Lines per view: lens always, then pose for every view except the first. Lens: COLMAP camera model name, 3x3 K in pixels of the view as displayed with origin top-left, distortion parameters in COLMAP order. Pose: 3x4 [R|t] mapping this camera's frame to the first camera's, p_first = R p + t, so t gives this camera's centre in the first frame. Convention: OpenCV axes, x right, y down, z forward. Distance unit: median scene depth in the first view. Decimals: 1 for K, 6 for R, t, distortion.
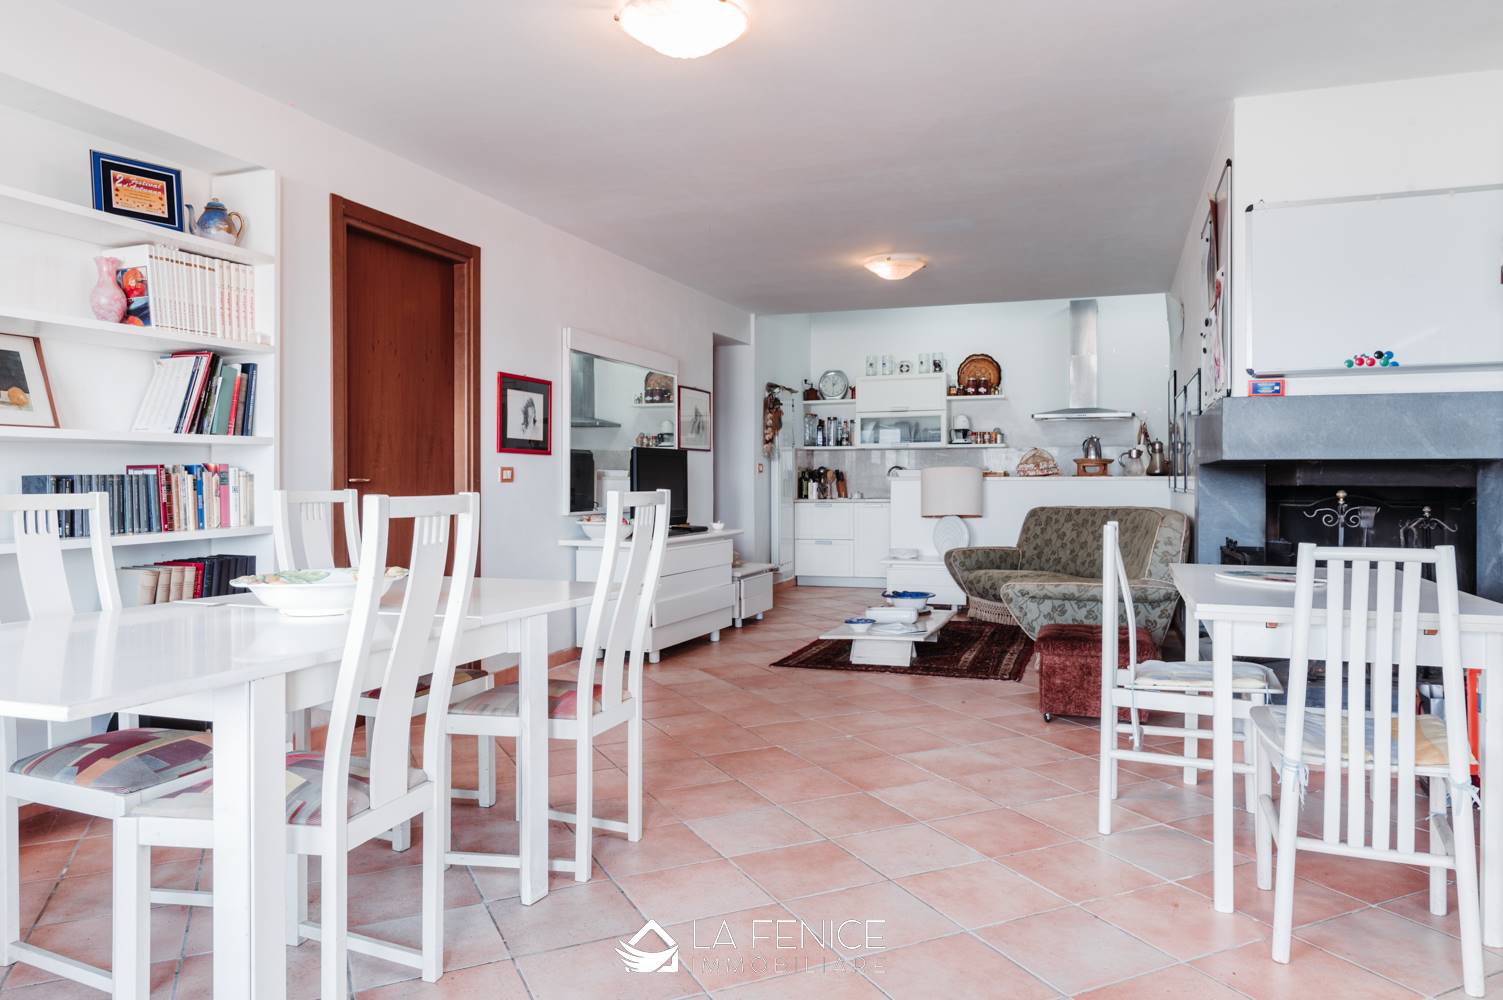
lens RADIAL K [[1018.5, 0, 751.5], [0, 1018.5, 477.3], [0, 0, 1]] dist [0.003278, -0.003705]
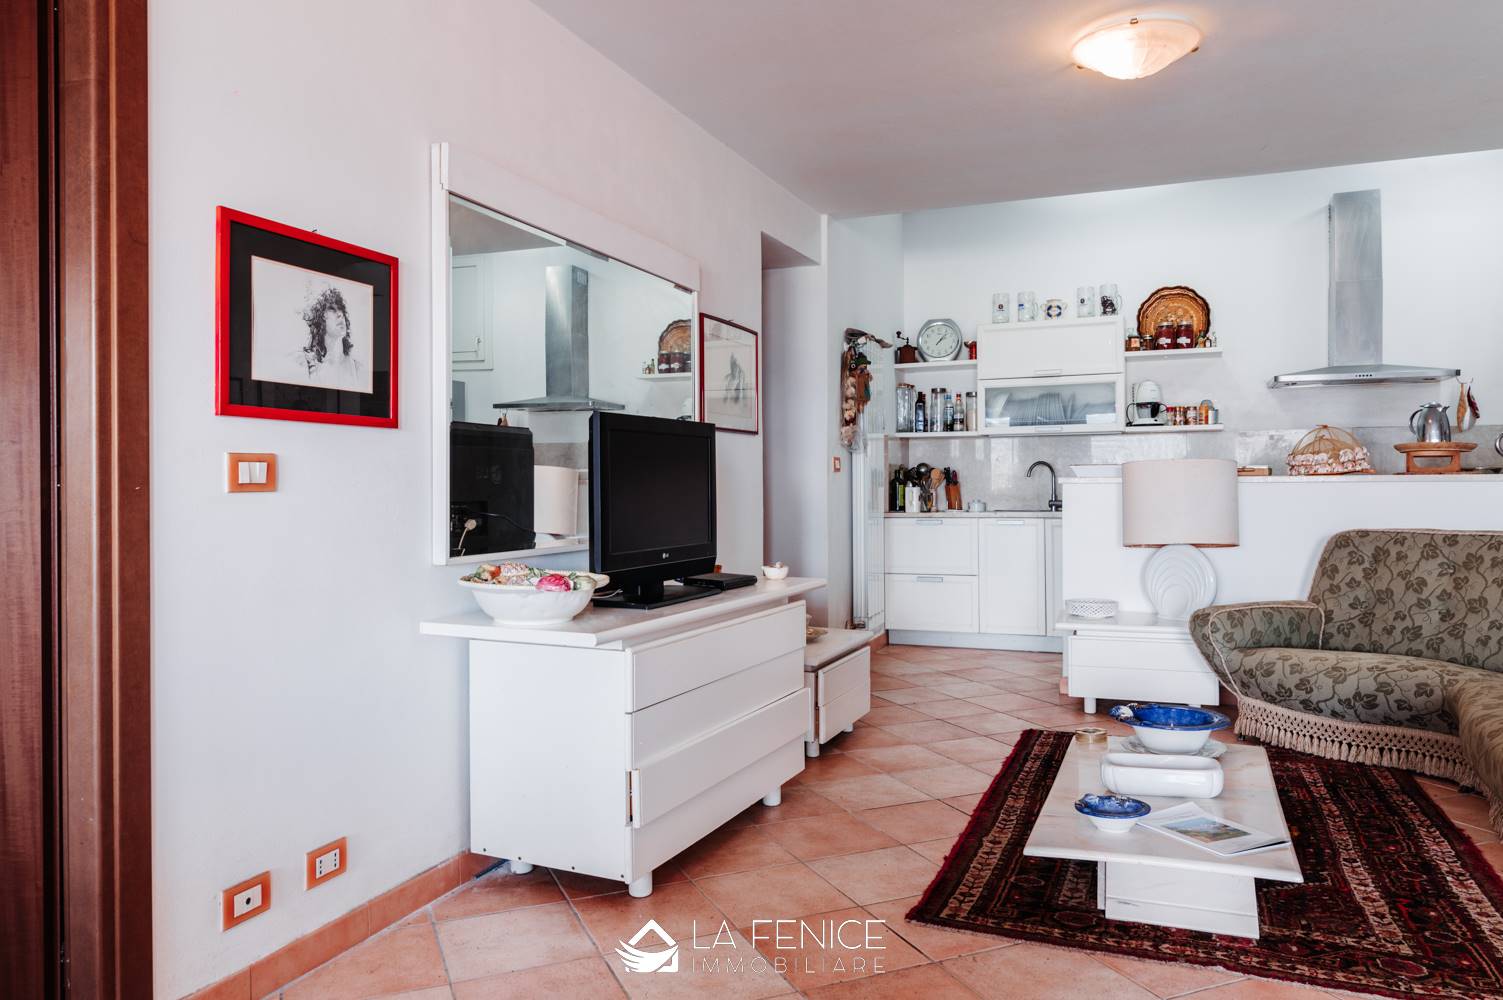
lens RADIAL K [[1038.7, 0, 738.5], [0, 1038.7, 485.5], [0, 0, 1]] dist [0.001919, -0.004517]
pose [[0.998647, -0.005306, -0.051738, -0.018229], [0.005490, 0.999979, 0.003404, 0.001153], [0.051719, -0.003683, 0.998655, 0.354406]]
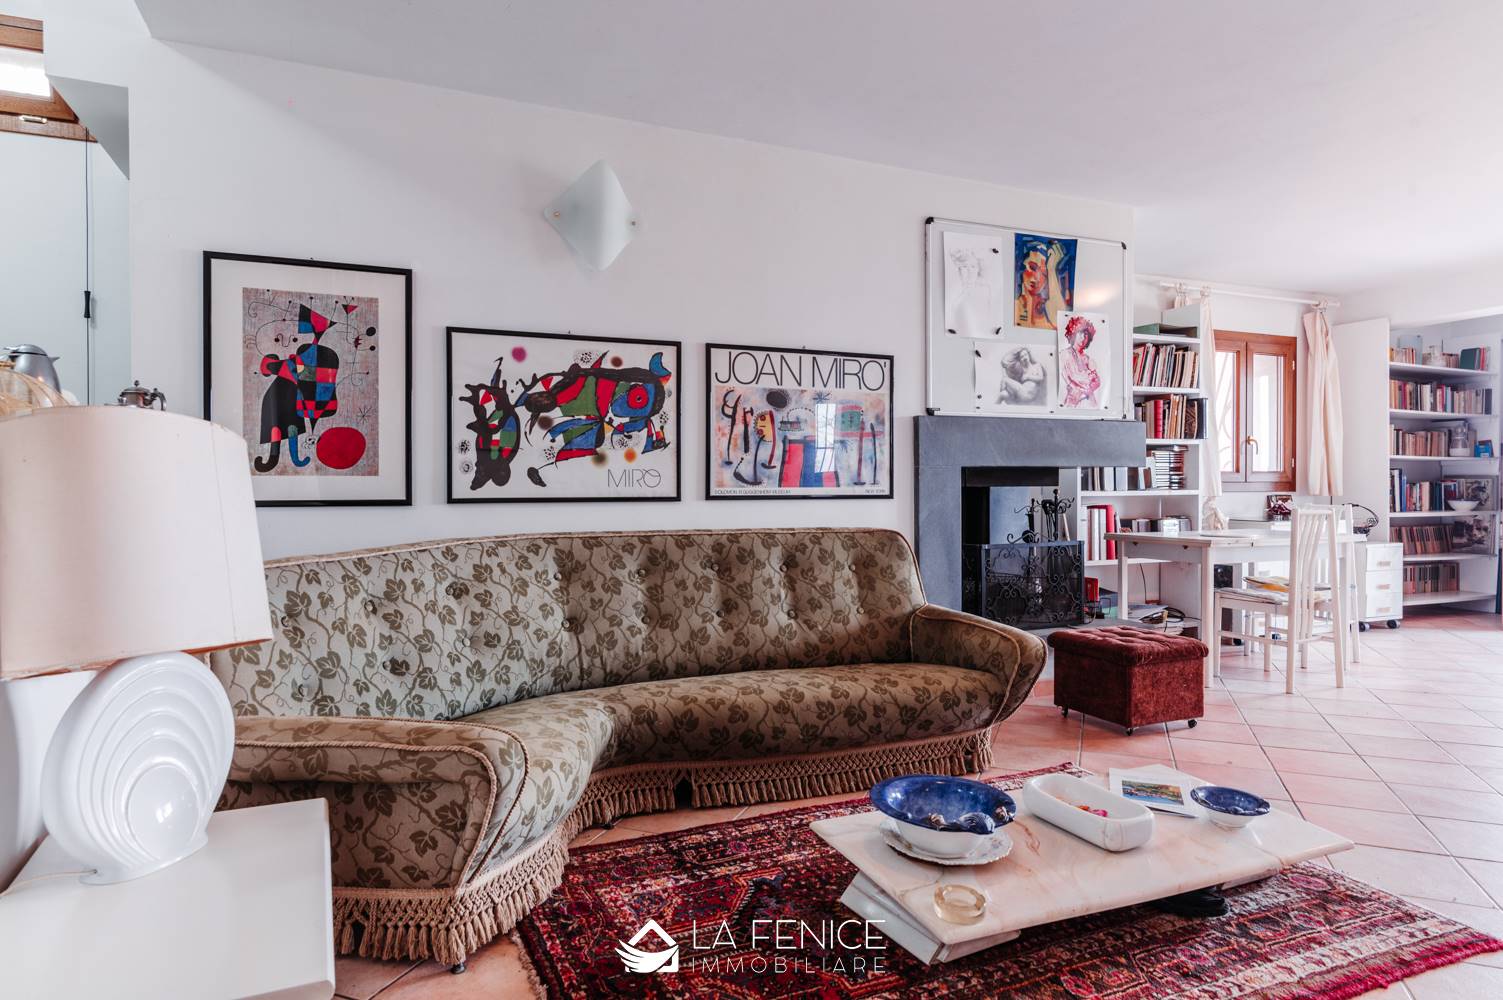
lens RADIAL K [[890.5, 0, 753.9], [0, 890.5, 484.9], [0, 0, 1]] dist [0.000738, -0.001233]
pose [[-0.687385, -0.001793, 0.726291, -0.020156], [0.000119, 0.999997, 0.002581, 0.001916], [-0.726293, 0.001861, -0.687382, 0.904660]]
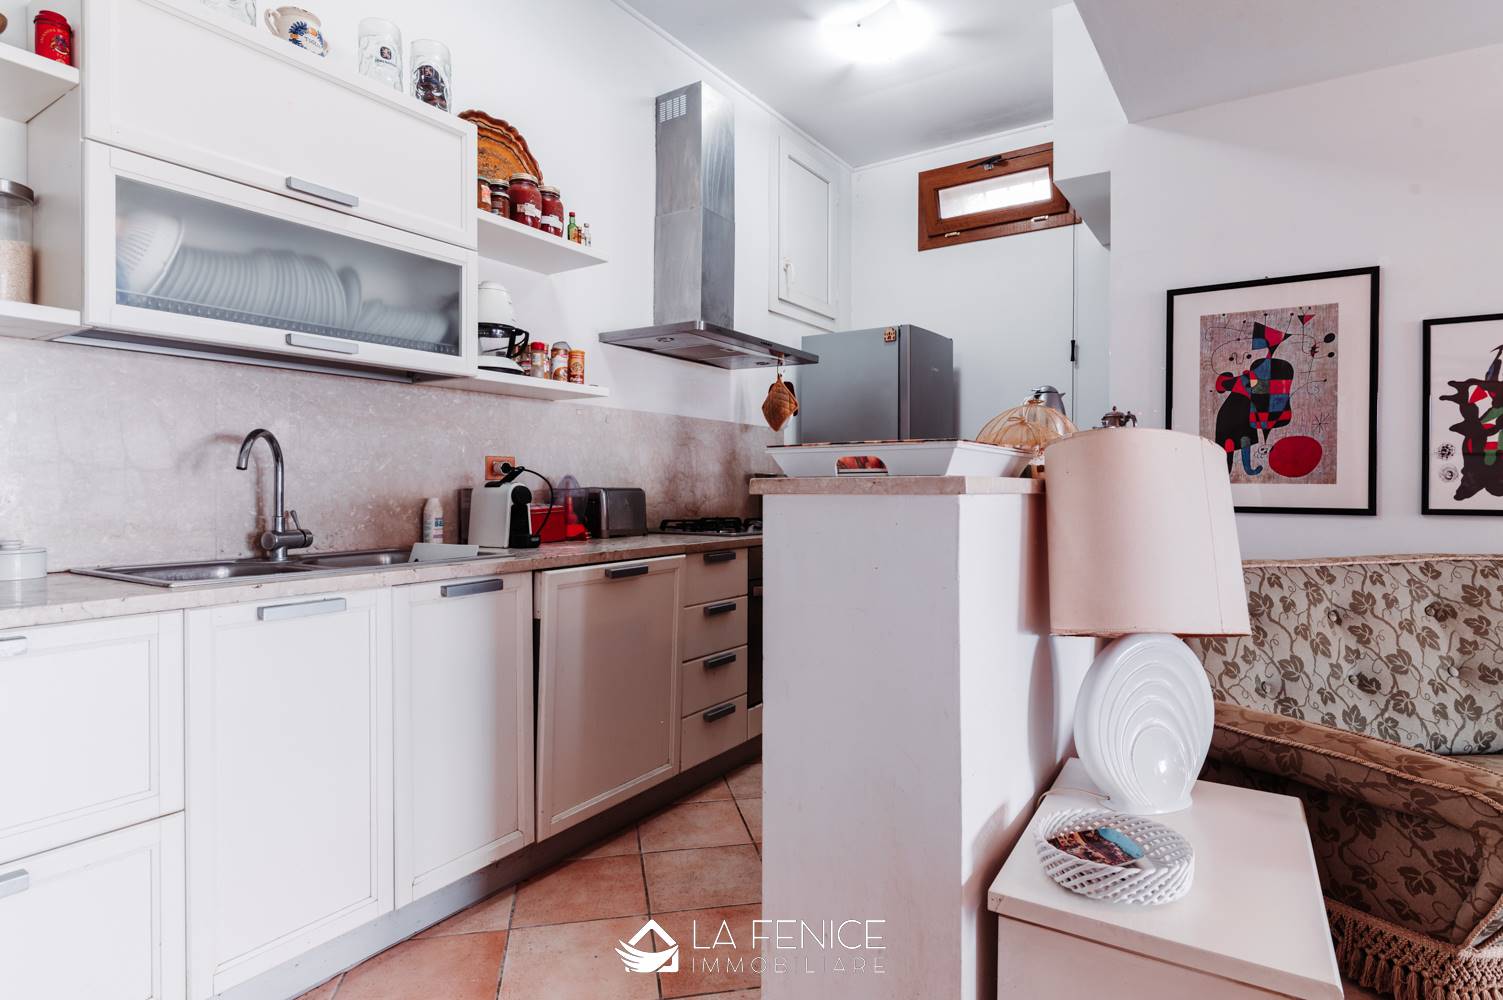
lens RADIAL K [[800.0, 0, 755.8], [0, 800.0, 489.6], [0, 0, 1]] dist [0.002619, -0.001155]
pose [[0.235064, -0.002039, 0.971978, -0.017429], [-0.007810, 0.999962, 0.003986, 0.001917], [-0.971949, -0.008529, 0.235039, 0.915763]]
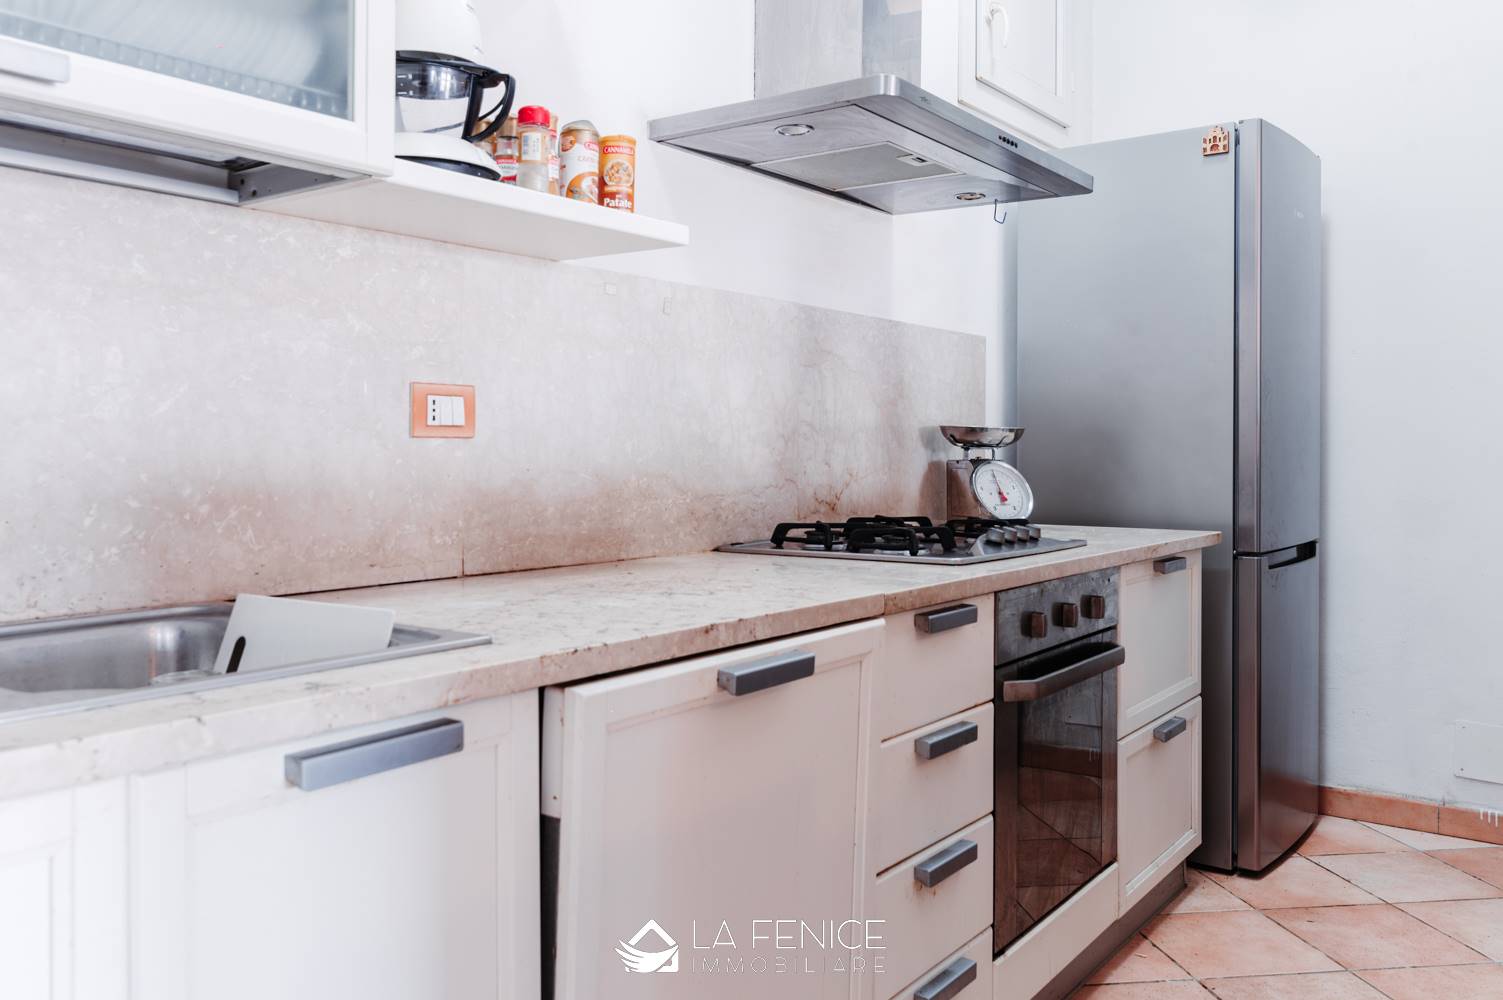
lens RADIAL K [[1211.0, 0, 706.9], [0, 1211.0, 451.4], [0, 0, 1]] dist [0.001382, 0.000967]
pose [[0.311867, 0.000996, 0.950125, 0.074886], [-0.008518, 0.999962, 0.001748, 0.001815], [-0.950088, -0.008638, 0.311864, 0.975362]]
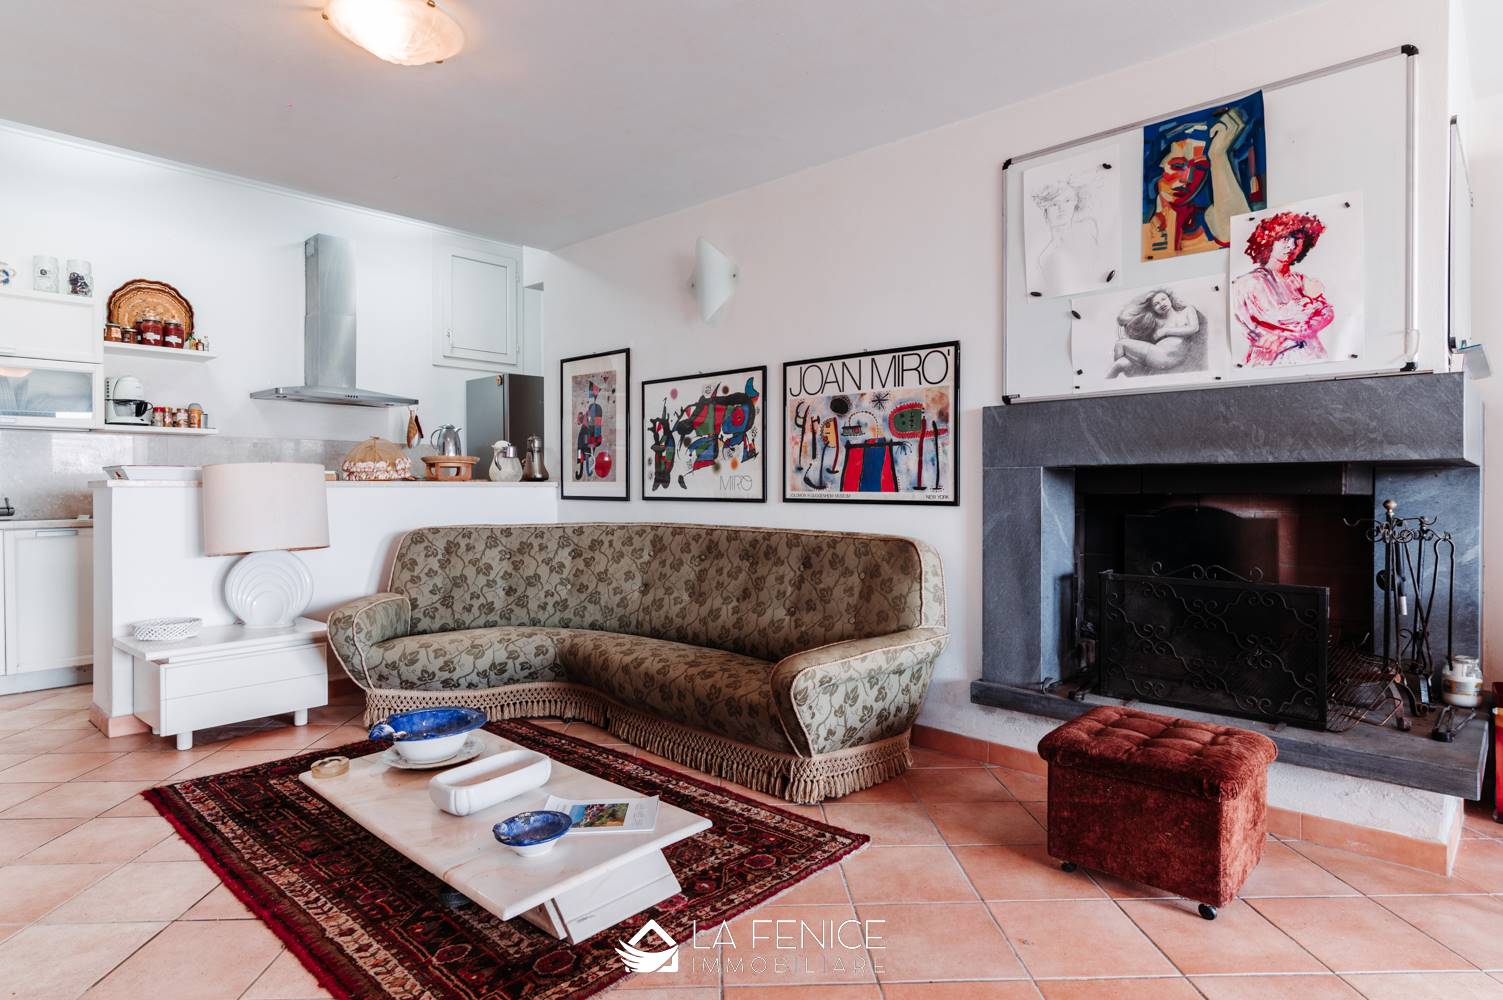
lens RADIAL K [[834.6, 0, 756.4], [0, 834.6, 492.2], [0, 0, 1]] dist [0.004517, 0.000000]
pose [[0.387307, -0.005886, 0.921932, -0.107683], [-0.002944, 0.999967, 0.007621, 0.001564], [-0.921946, -0.005666, 0.387277, 0.504518]]
